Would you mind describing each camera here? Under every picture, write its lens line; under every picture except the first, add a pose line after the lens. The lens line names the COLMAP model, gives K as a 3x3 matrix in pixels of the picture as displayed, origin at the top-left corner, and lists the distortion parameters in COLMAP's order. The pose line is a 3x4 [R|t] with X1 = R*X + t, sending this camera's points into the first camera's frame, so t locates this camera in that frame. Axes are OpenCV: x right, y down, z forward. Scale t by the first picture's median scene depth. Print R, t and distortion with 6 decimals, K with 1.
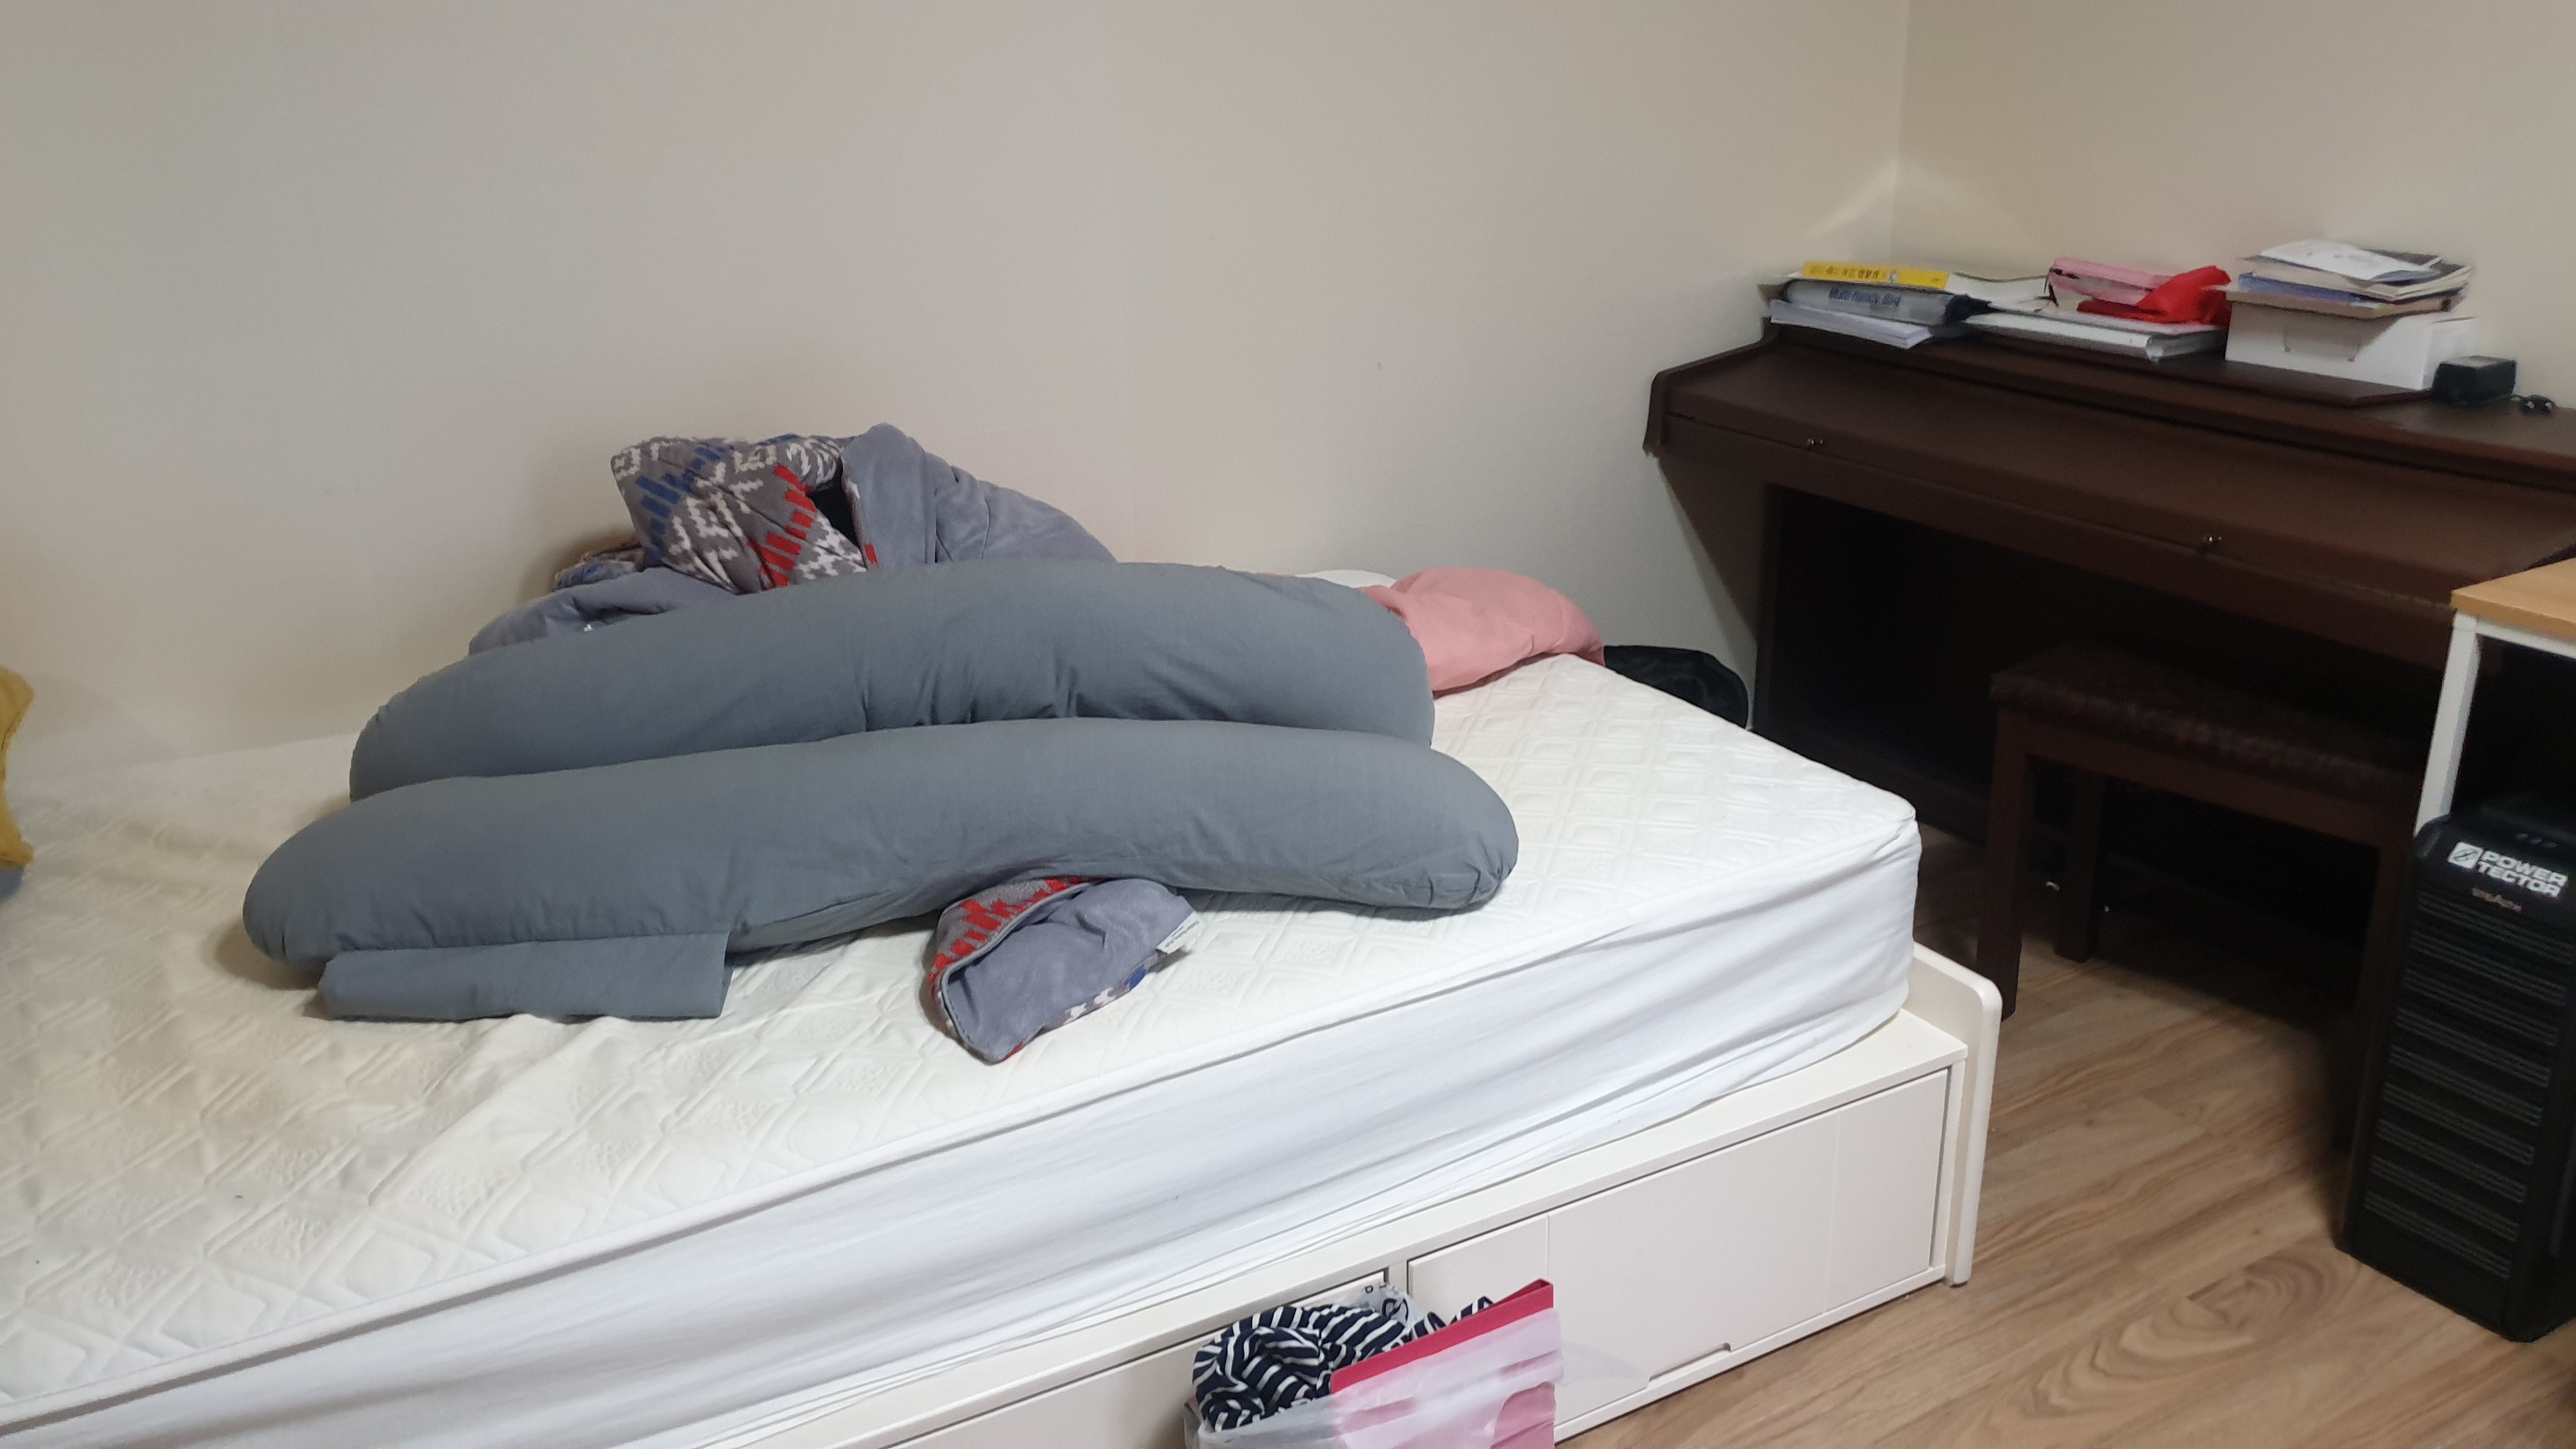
lens RADIAL K [[2249.4, 0, 1288.0], [0, 2249.4, 724.5], [0, 0, 1]] dist [-0.012514, 0.118250]
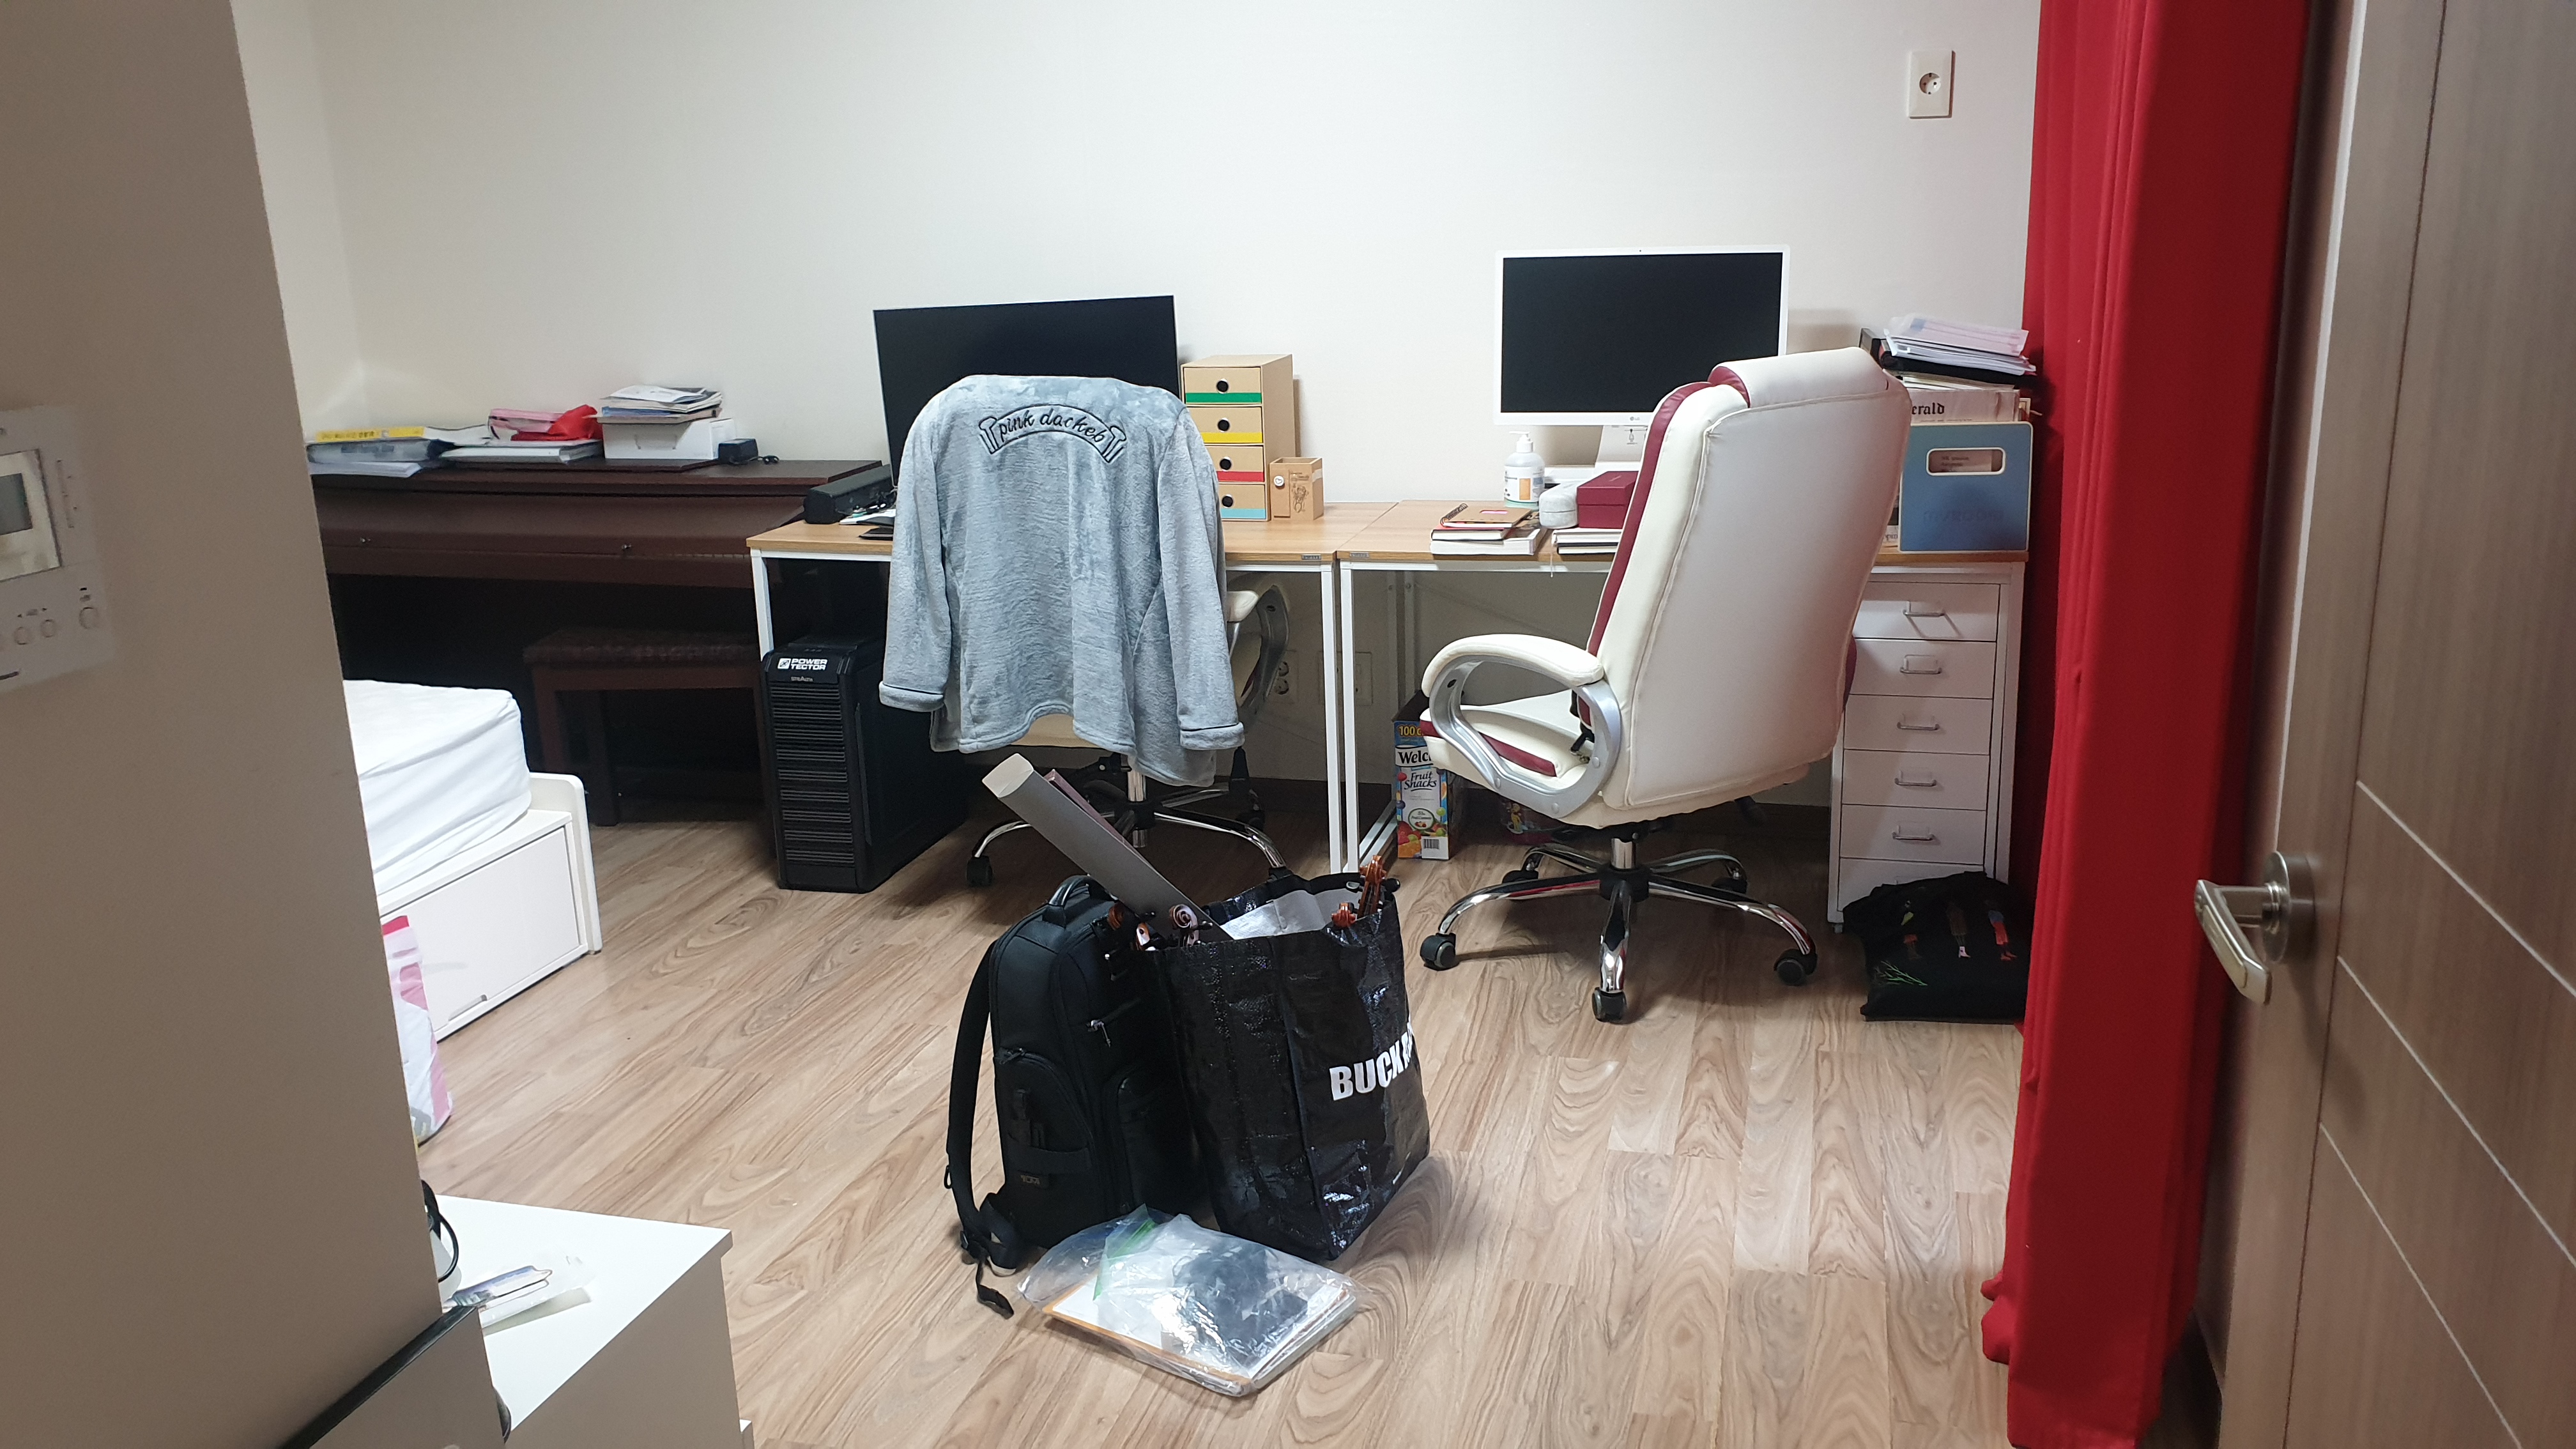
lens RADIAL K [[2041.1, 0, 1288.0], [0, 2041.1, 724.5], [0, 0, 1]] dist [0.039688, 0.004666]
pose [[0.743923, -0.198523, 0.638097, -0.247526], [0.244879, 0.969420, 0.016112, 0.144525], [-0.621782, 0.144270, 0.769788, -0.521733]]
